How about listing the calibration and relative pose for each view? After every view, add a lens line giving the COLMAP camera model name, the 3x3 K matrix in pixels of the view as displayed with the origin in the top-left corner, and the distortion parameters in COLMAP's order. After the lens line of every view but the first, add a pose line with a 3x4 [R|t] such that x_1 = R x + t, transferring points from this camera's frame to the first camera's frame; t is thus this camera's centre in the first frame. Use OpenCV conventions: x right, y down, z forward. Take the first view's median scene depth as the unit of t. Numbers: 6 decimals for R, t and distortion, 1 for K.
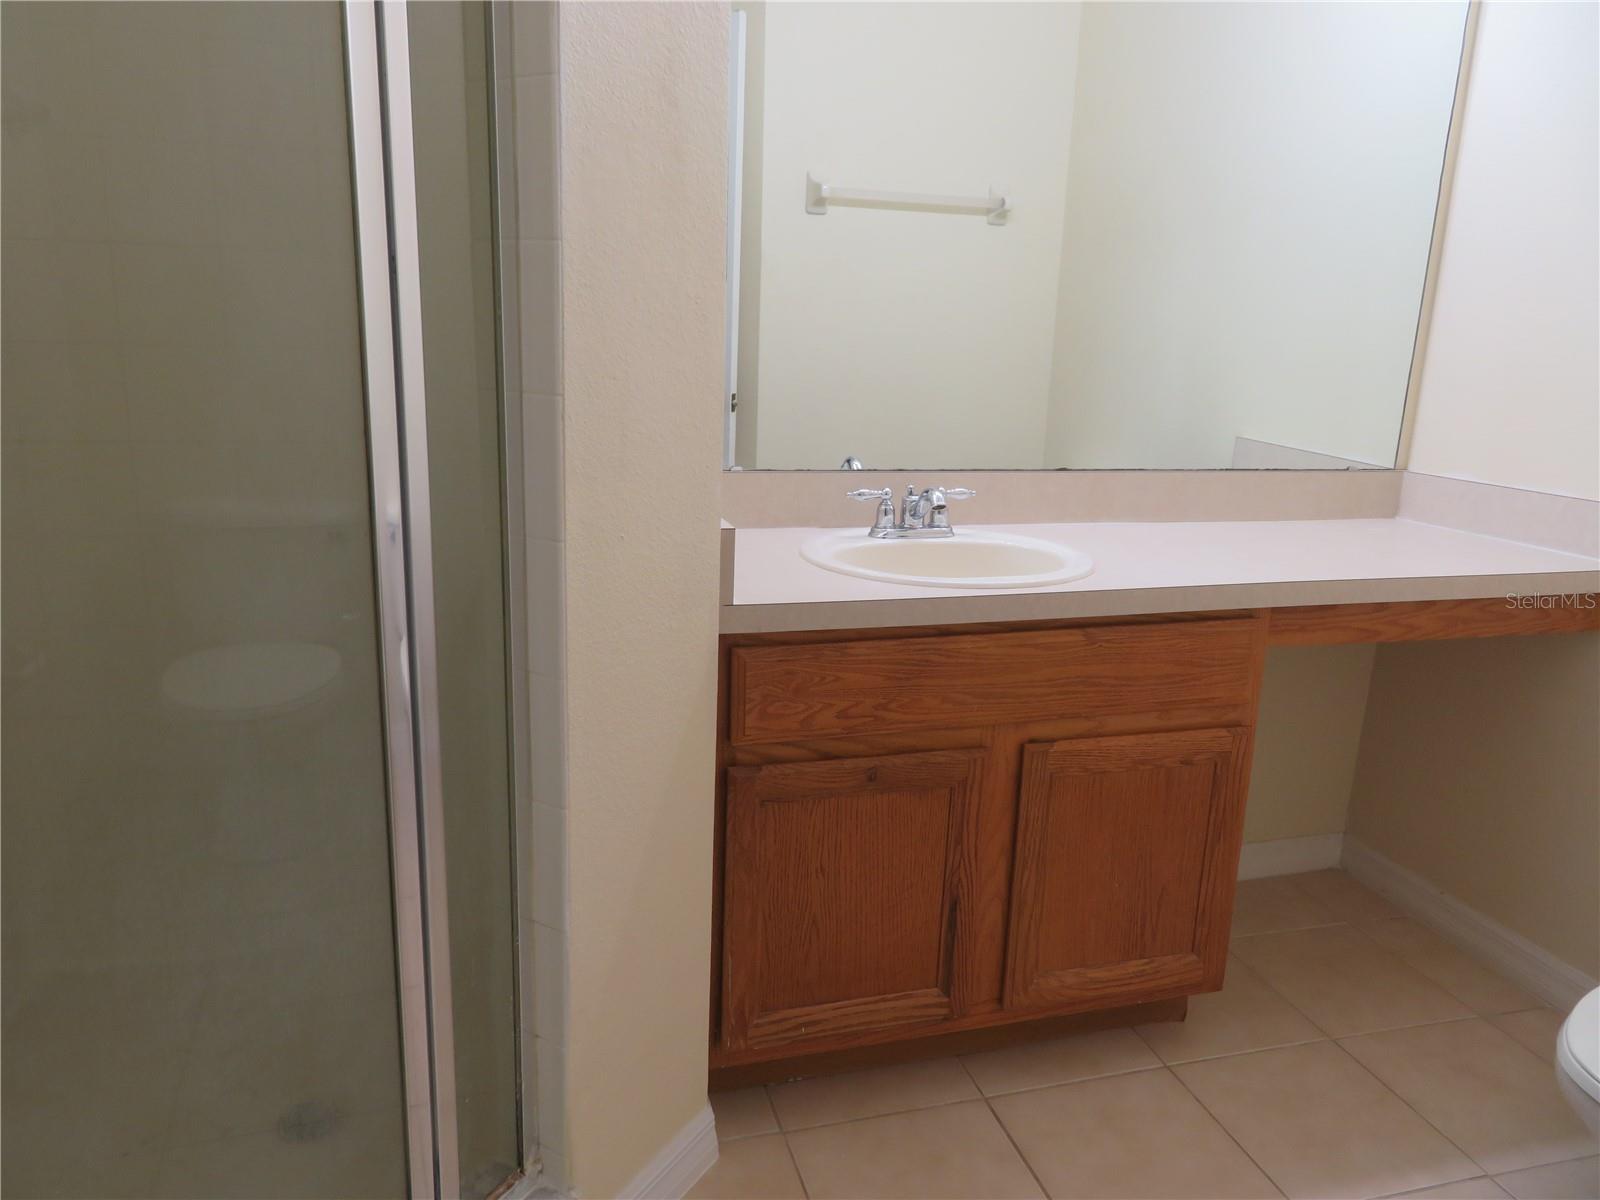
lens RADIAL K [[1154.6, 0, 810.6], [0, 1154.6, 593.5], [0, 0, 1]] dist [-0.010828, 0.012684]
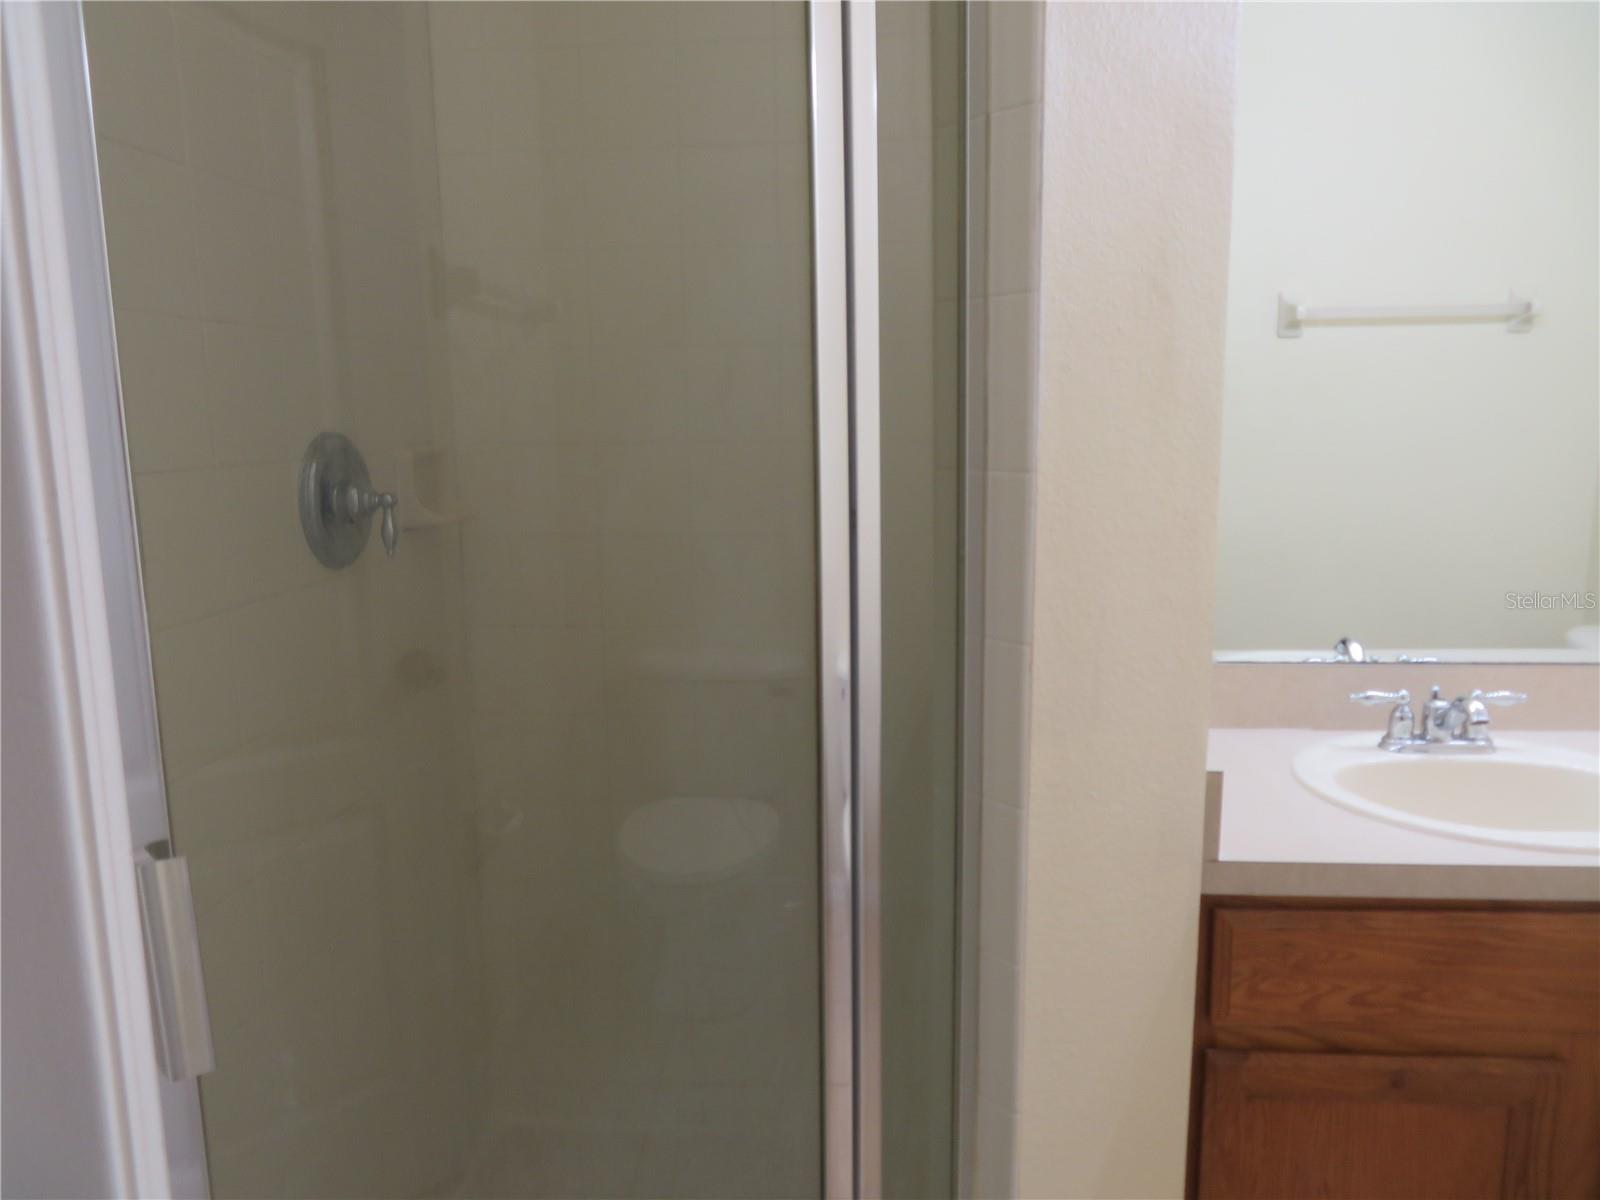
lens RADIAL K [[1154.6, 0, 790.5], [0, 1154.6, 605.0], [0, 0, 1]] dist [-0.010828, 0.012684]
pose [[0.926828, 0.012371, -0.375282, -0.040362], [-0.042907, 0.996400, -0.073120, -0.093036], [0.373027, 0.083872, 0.924022, 0.088549]]
